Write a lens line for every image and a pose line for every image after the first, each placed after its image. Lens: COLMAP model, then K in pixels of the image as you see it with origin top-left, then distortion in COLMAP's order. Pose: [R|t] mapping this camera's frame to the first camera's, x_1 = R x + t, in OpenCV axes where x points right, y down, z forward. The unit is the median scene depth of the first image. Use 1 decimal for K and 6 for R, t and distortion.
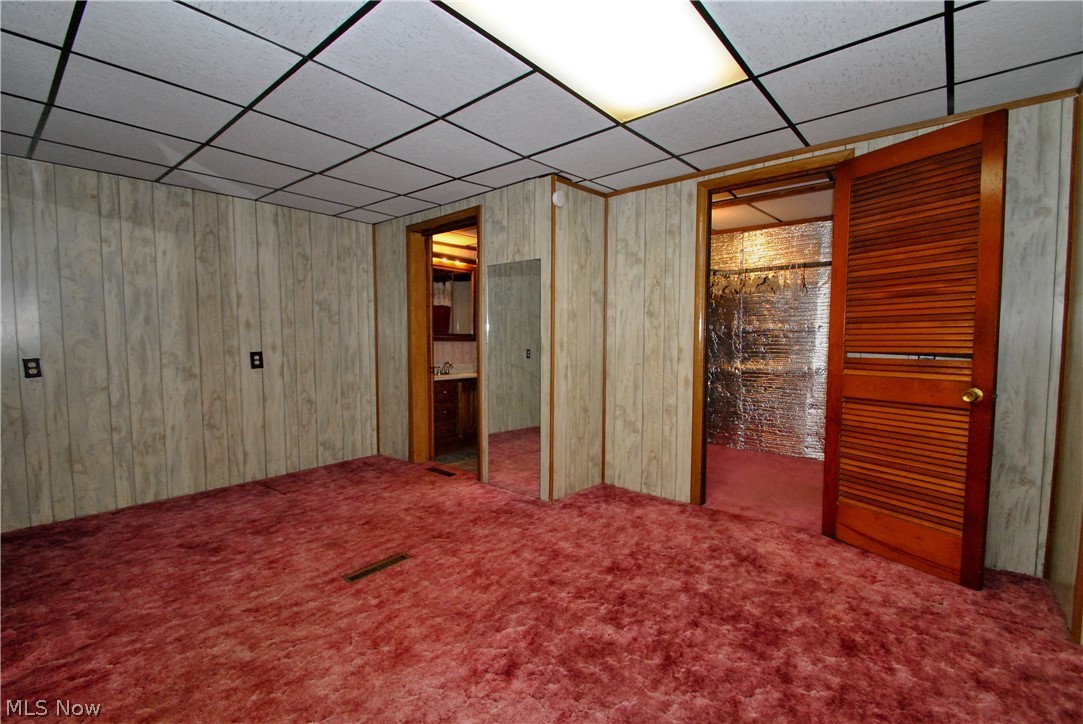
lens RADIAL K [[480.2, 0, 542.5], [0, 480.2, 368.6], [0, 0, 1]] dist [0.011184, -0.018442]
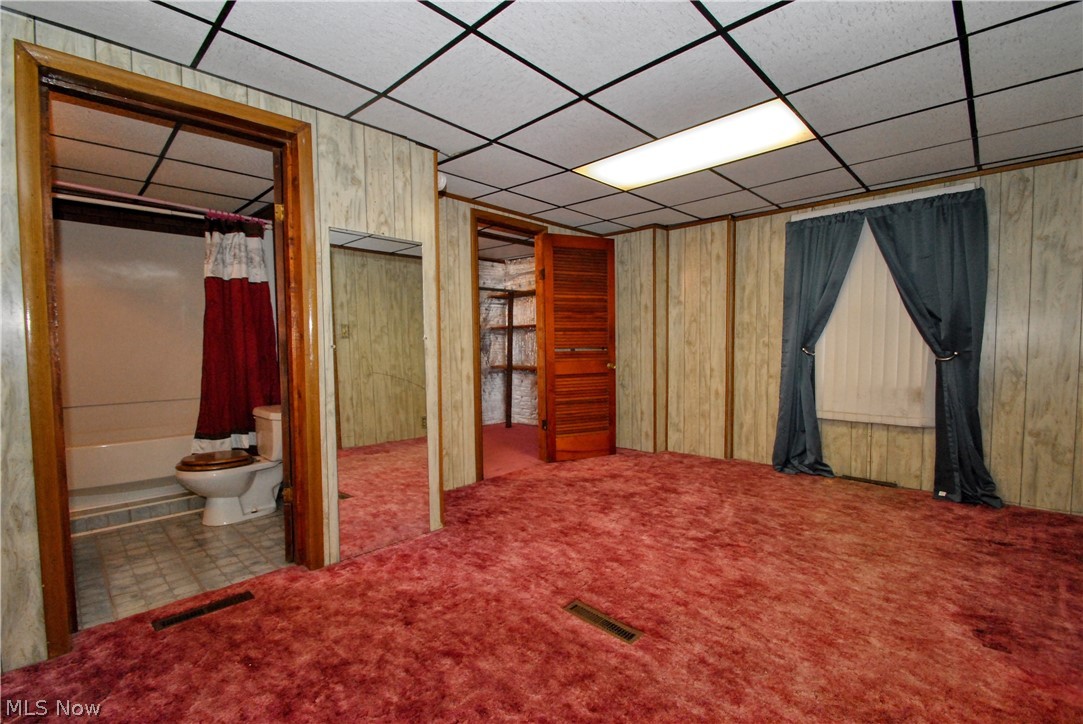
lens RADIAL K [[480.2, 0, 542.5], [0, 480.2, 368.6], [0, 0, 1]] dist [0.011184, -0.018442]
pose [[0.049239, -0.052361, 0.997414, -0.934028], [0.068656, 0.996440, 0.048921, -0.043479], [-0.996425, 0.066069, 0.052659, 0.854275]]
